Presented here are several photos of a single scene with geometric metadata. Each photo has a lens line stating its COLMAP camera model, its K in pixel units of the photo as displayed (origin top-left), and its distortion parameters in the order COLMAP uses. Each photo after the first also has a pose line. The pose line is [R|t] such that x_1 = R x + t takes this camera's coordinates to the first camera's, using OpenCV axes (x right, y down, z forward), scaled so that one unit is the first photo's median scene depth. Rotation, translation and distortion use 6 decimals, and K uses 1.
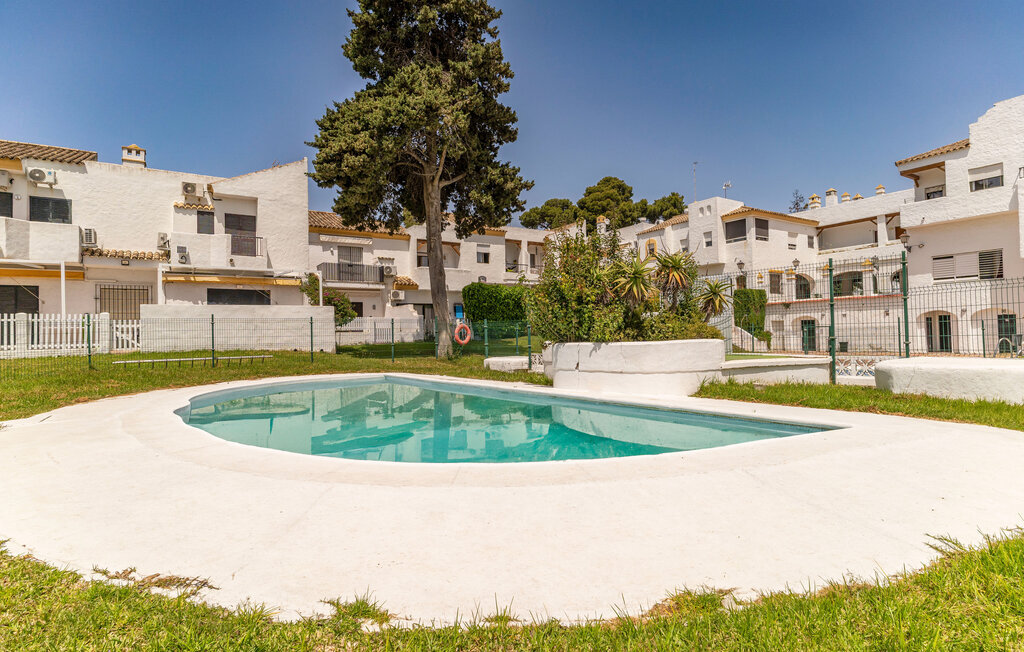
lens RADIAL K [[529.1, 0, 512.0], [0, 529.1, 326.0], [0, 0, 1]] dist [-0.000991, -0.000334]
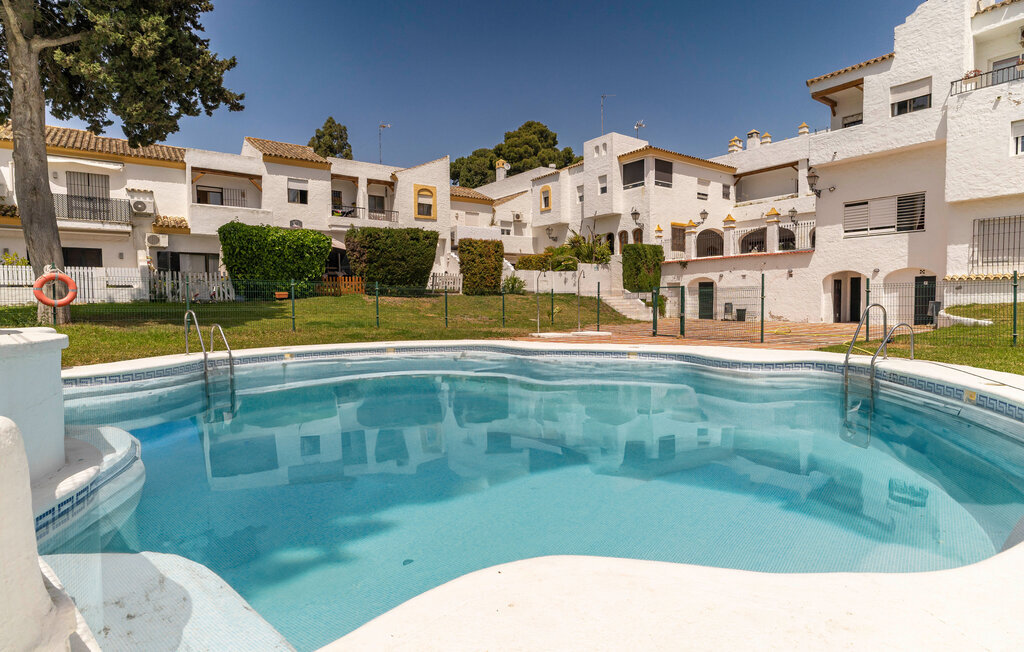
lens RADIAL K [[529.1, 0, 512.0], [0, 529.1, 326.0], [0, 0, 1]] dist [-0.000991, -0.000334]
pose [[0.998414, 0.008139, 0.055704, 0.202430], [-0.011869, 0.997685, 0.066960, 0.005389], [-0.055030, -0.067515, 0.996200, 0.177054]]
